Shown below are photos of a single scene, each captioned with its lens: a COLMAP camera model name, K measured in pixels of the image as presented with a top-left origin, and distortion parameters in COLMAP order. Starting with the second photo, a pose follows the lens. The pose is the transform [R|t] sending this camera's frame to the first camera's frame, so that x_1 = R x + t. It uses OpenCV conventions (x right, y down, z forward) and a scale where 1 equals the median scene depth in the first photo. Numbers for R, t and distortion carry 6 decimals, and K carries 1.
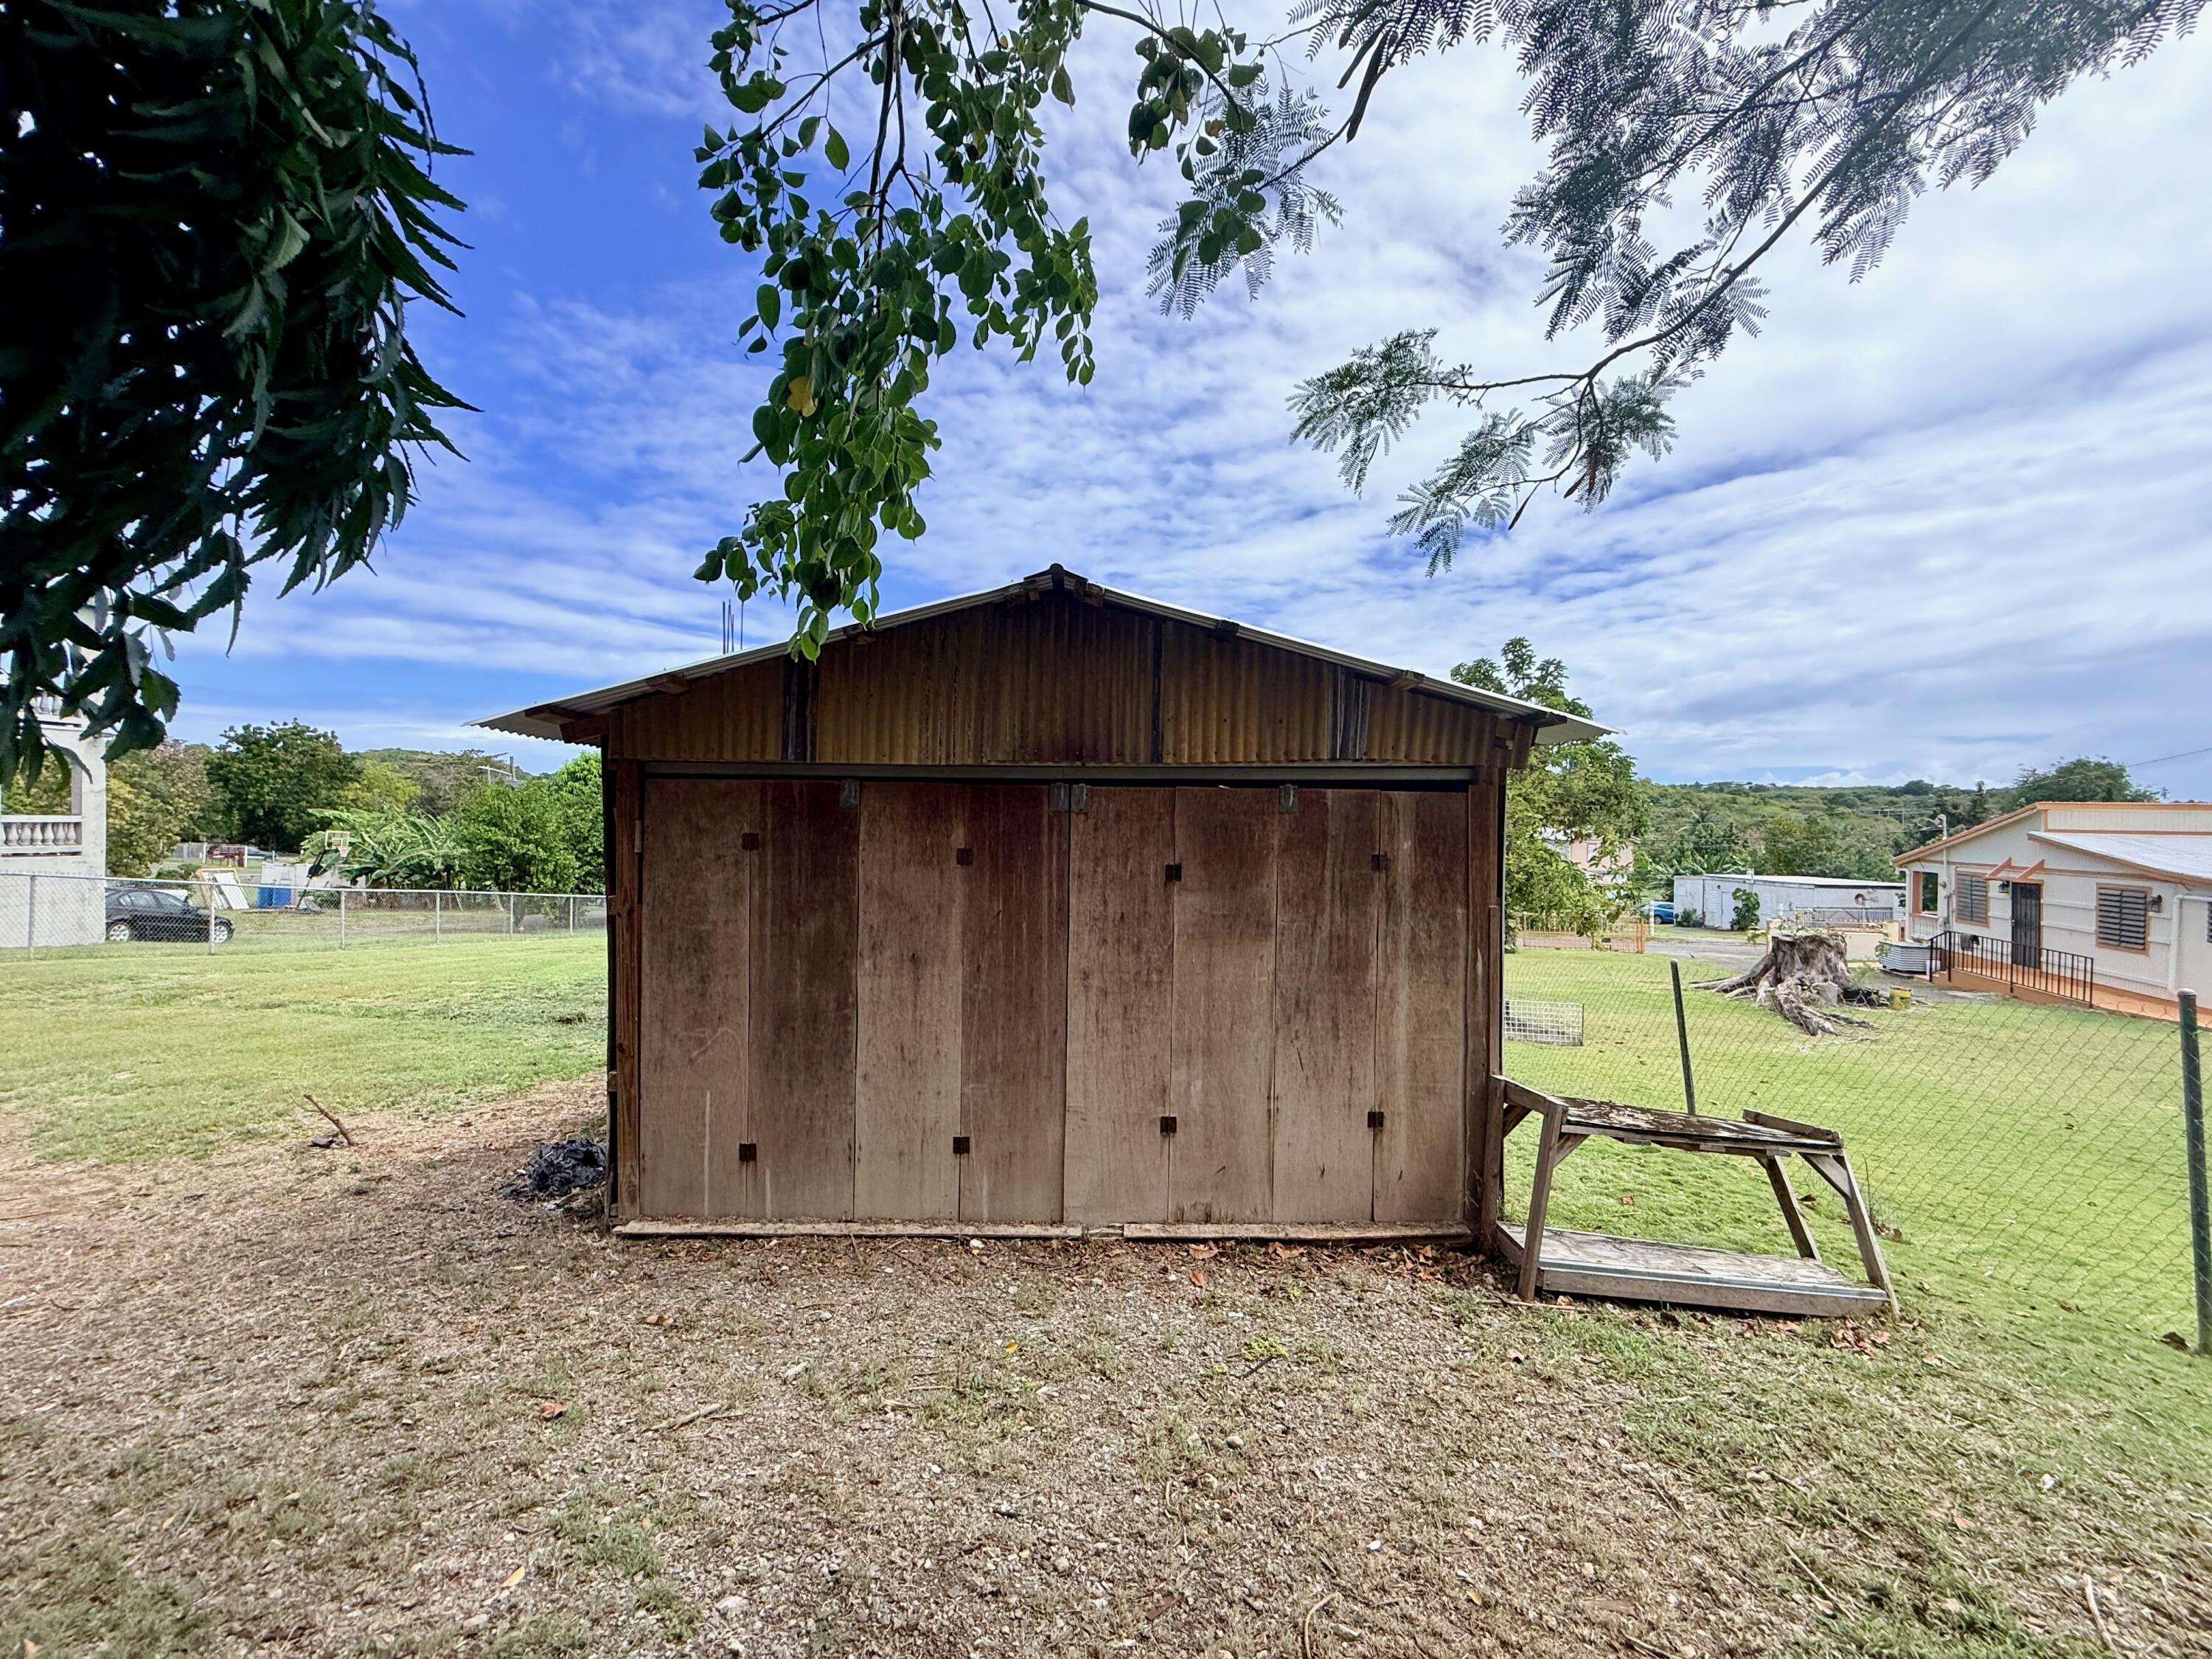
lens RADIAL K [[880.4, 0, 1096.3], [0, 880.4, 834.3], [0, 0, 1]] dist [-0.000390, 0.000506]
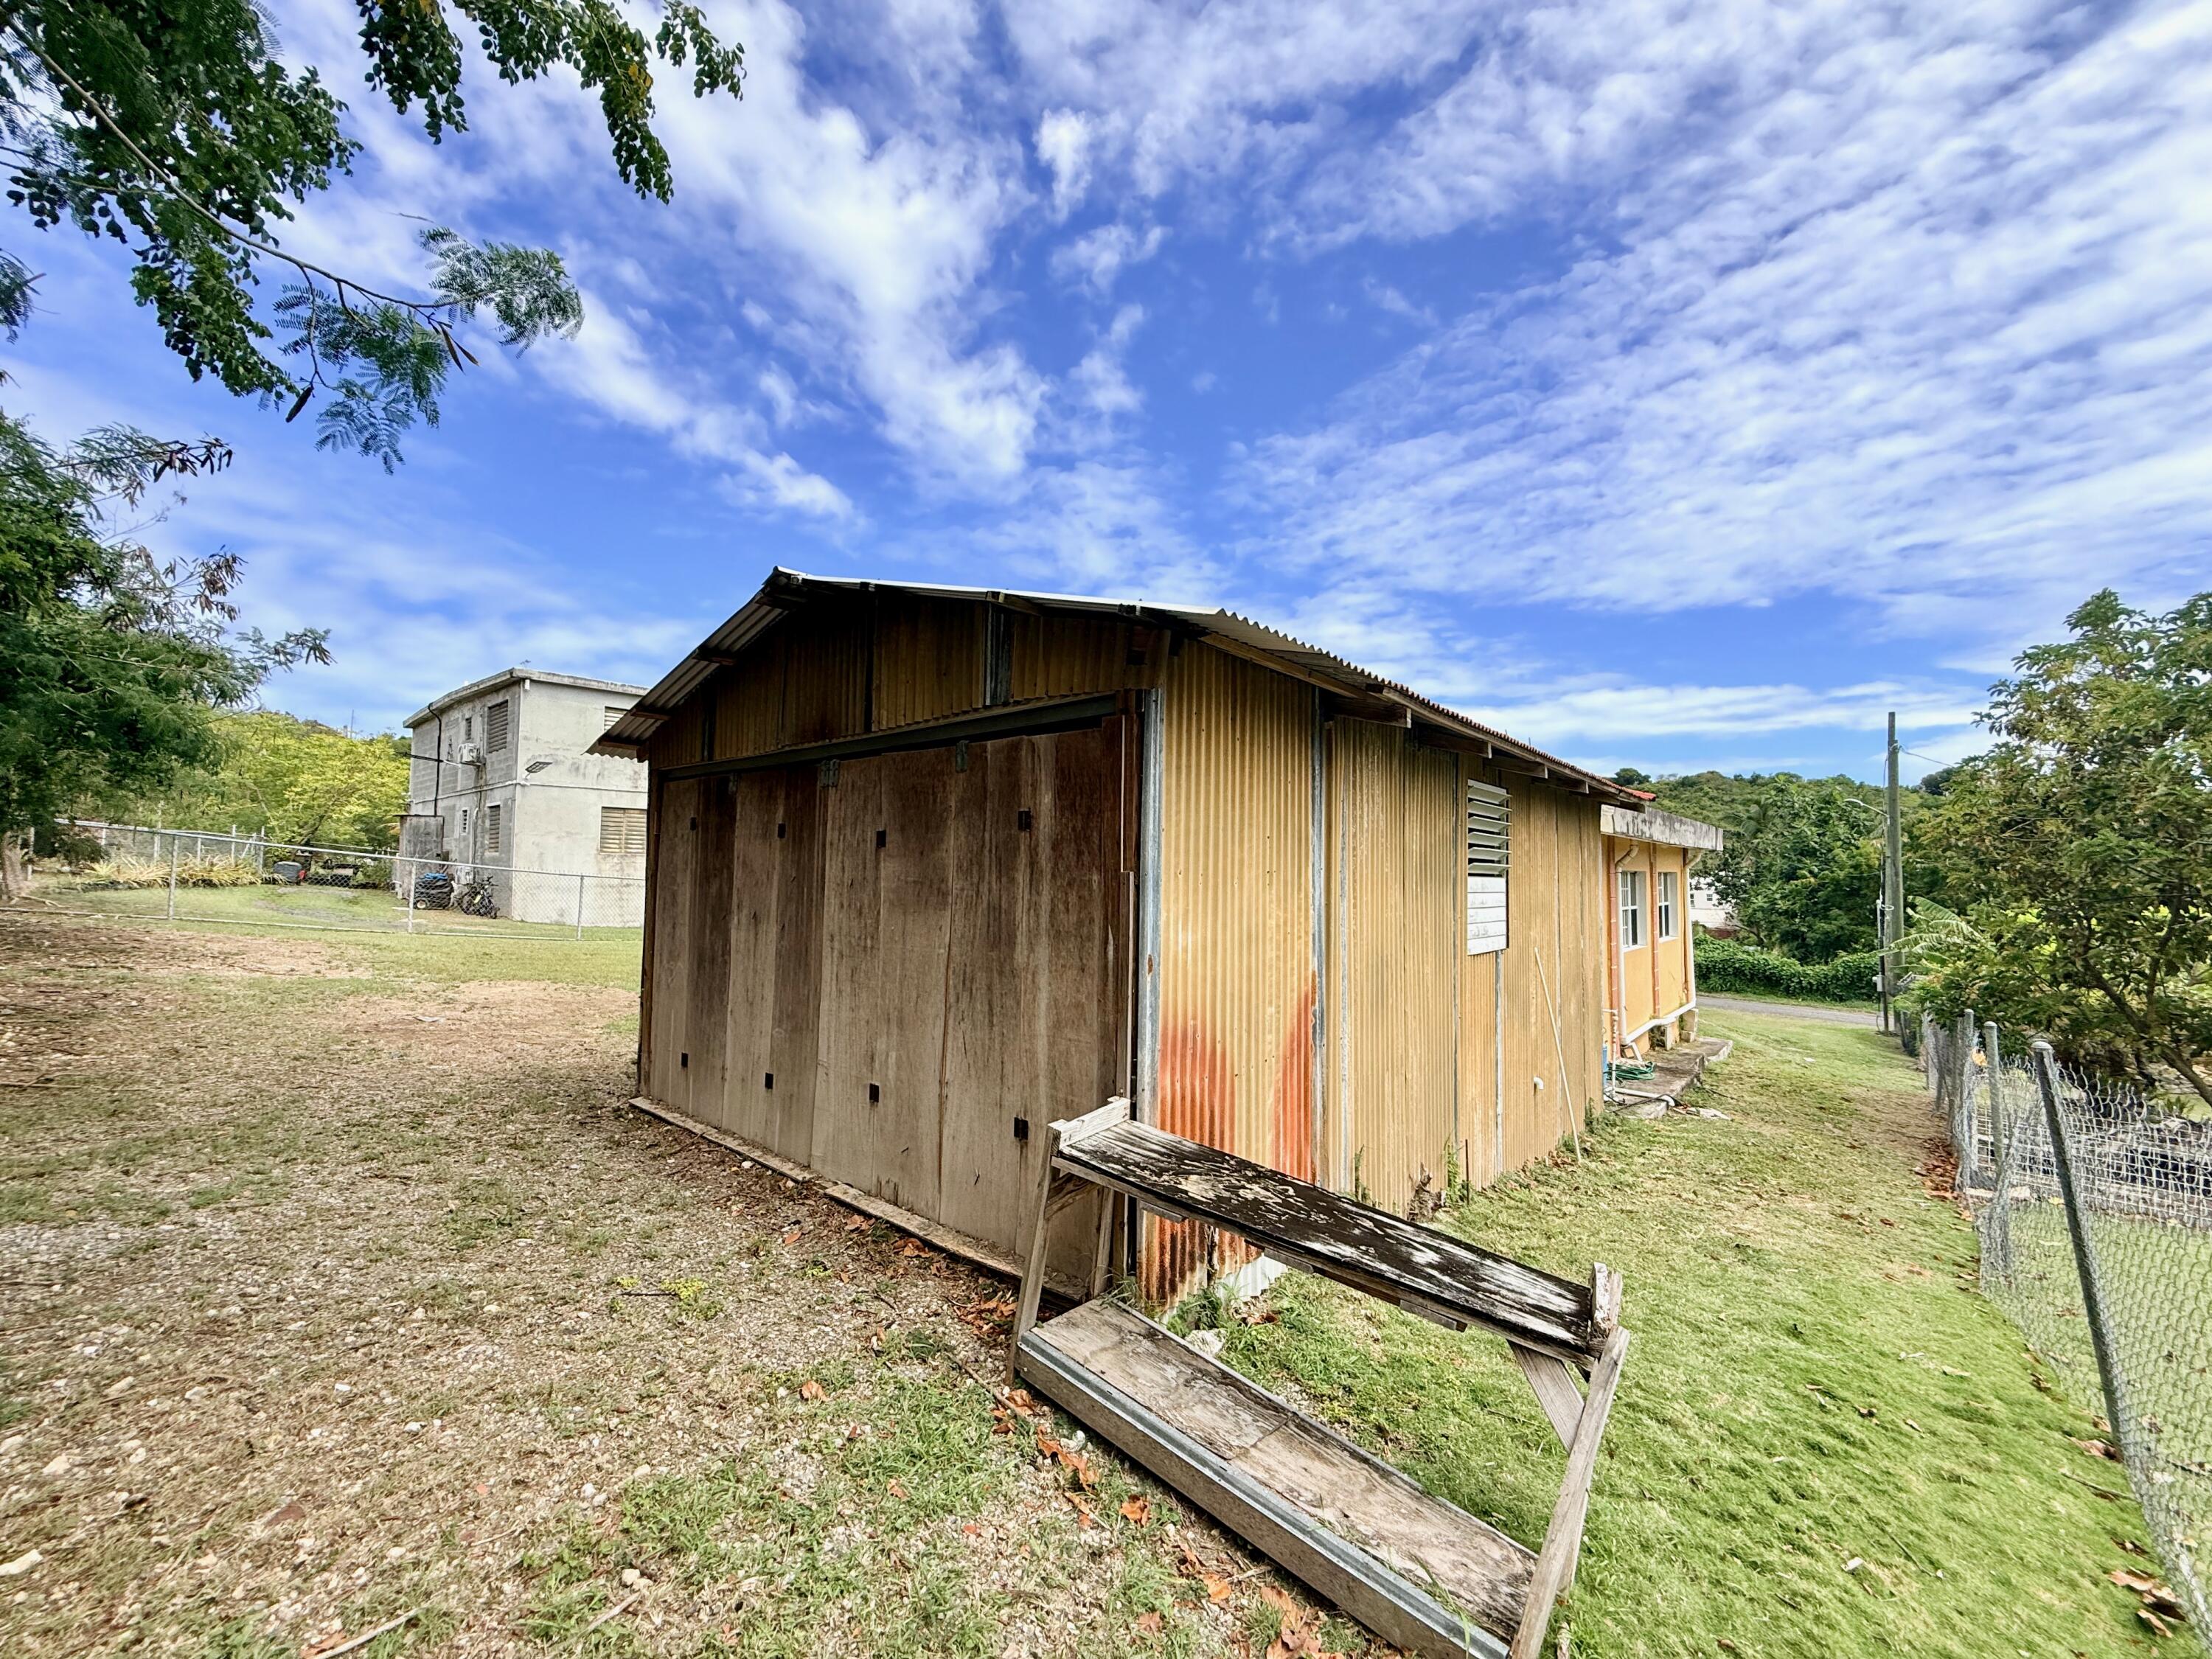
lens RADIAL K [[883.4, 0, 1090.2], [0, 883.4, 831.1], [0, 0, 1]] dist [-0.002179, -0.000088]
pose [[0.737955, -0.033649, -0.674011, 0.943959], [-0.013320, 0.997835, -0.064399, 0.096533], [0.674719, 0.056501, 0.735909, 0.416066]]
